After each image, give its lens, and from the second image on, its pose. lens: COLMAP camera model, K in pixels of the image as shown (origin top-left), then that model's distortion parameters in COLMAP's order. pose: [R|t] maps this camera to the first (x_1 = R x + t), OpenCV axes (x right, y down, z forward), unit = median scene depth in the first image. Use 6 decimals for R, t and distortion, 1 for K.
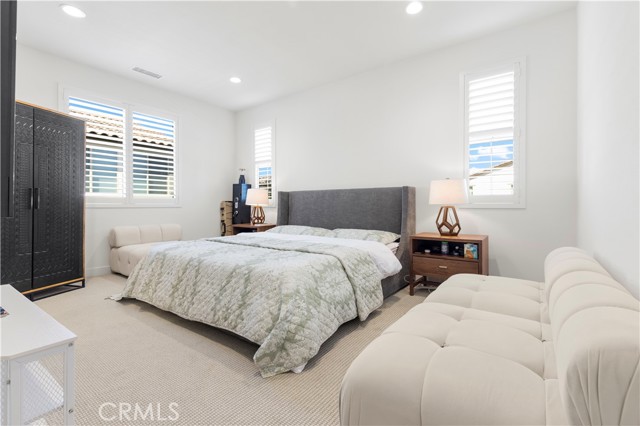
lens RADIAL K [[291.8, 0, 321.8], [0, 291.8, 208.4], [0, 0, 1]] dist [0.002276, 0.000107]
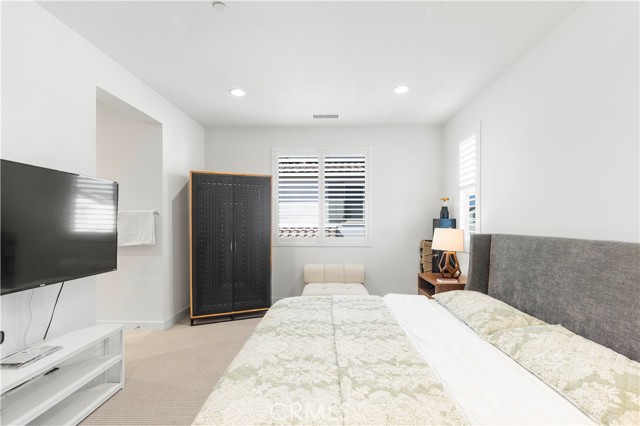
lens RADIAL K [[291.8, 0, 319.5], [0, 291.8, 223.1], [0, 0, 1]] dist [0.002276, 0.000107]
pose [[0.553369, 0.003608, -0.832929, 0.207325], [-0.008889, 0.999959, -0.001574, -0.078936], [0.832889, 0.008275, 0.553378, 0.365537]]
